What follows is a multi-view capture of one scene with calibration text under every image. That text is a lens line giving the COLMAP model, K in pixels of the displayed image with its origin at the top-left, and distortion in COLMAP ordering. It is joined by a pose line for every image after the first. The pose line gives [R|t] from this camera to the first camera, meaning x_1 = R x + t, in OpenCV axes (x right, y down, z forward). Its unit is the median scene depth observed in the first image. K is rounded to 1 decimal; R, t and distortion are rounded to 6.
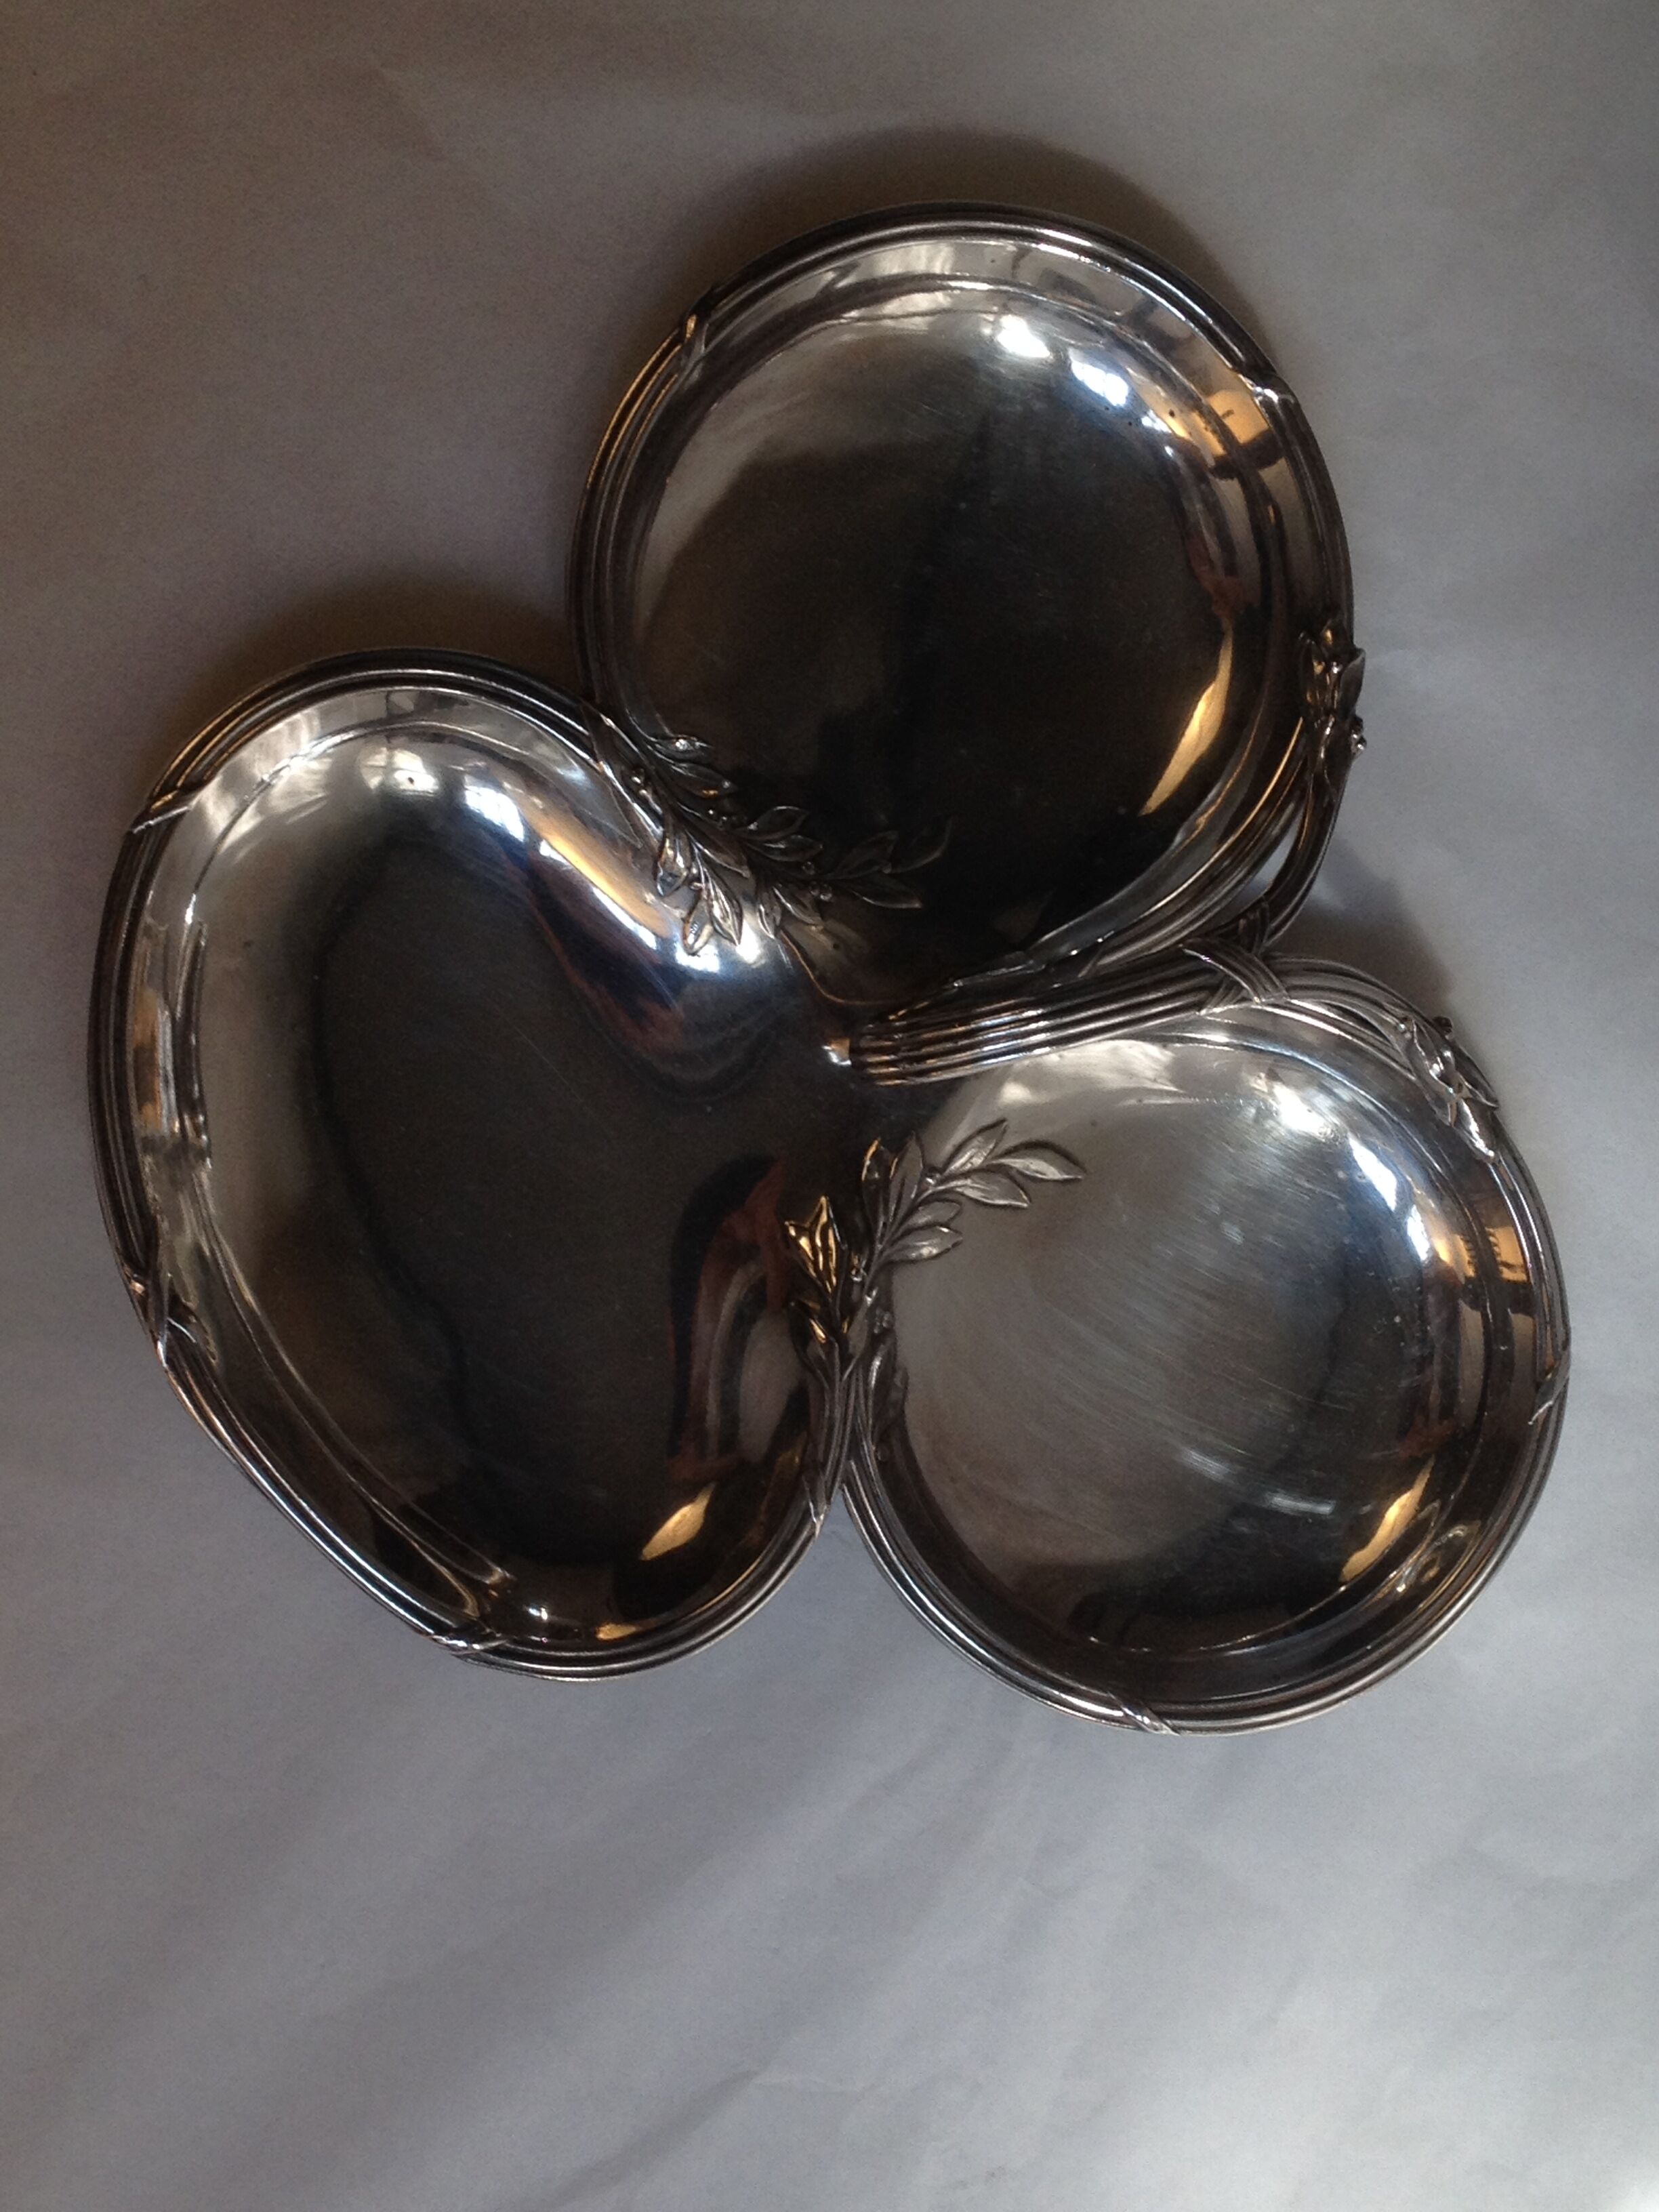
lens RADIAL K [[3534.1, 0, 821.1], [0, 3534.1, 1082.8], [0, 0, 1]] dist [0.085809, 0.000000]
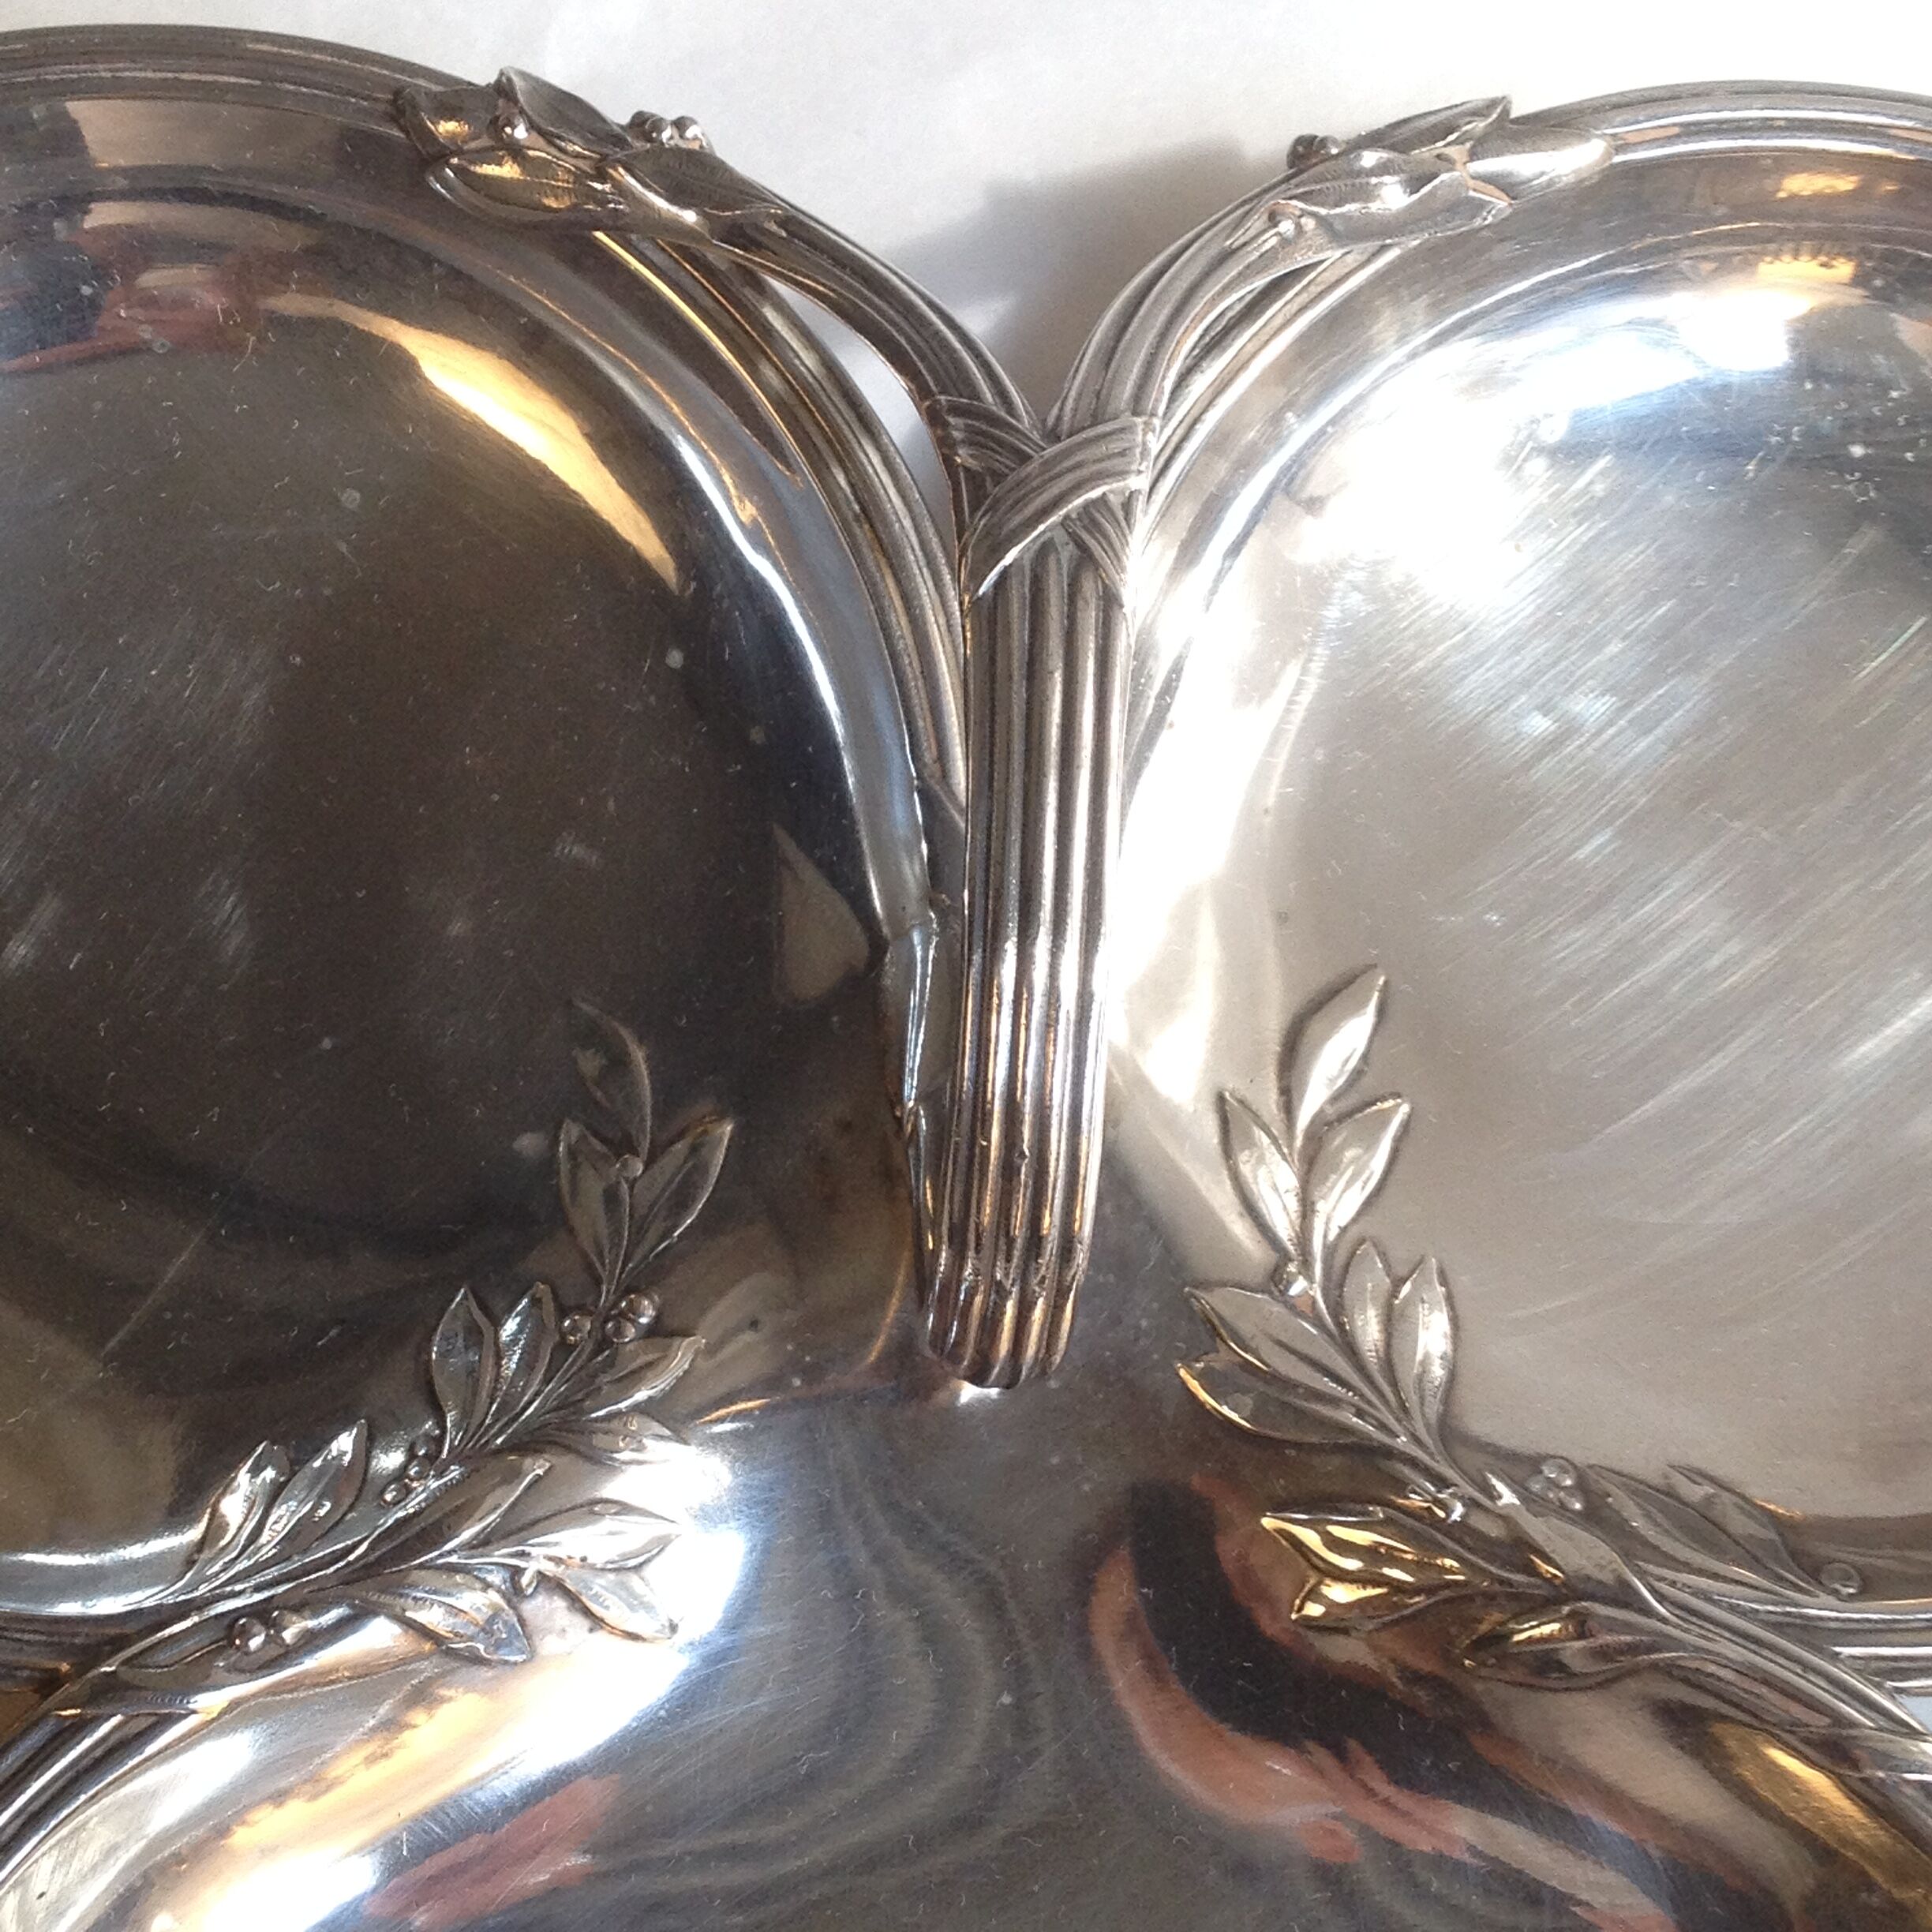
lens RADIAL K [[4083.9, 0, 966.1], [0, 4083.9, 958.8], [0, 0, 1]] dist [0.088495, 0.000000]
pose [[0.306675, -0.950270, 0.054198, 0.029698], [0.951443, 0.304468, -0.045335, -0.002292], [0.026579, 0.065470, 0.997500, 0.465298]]
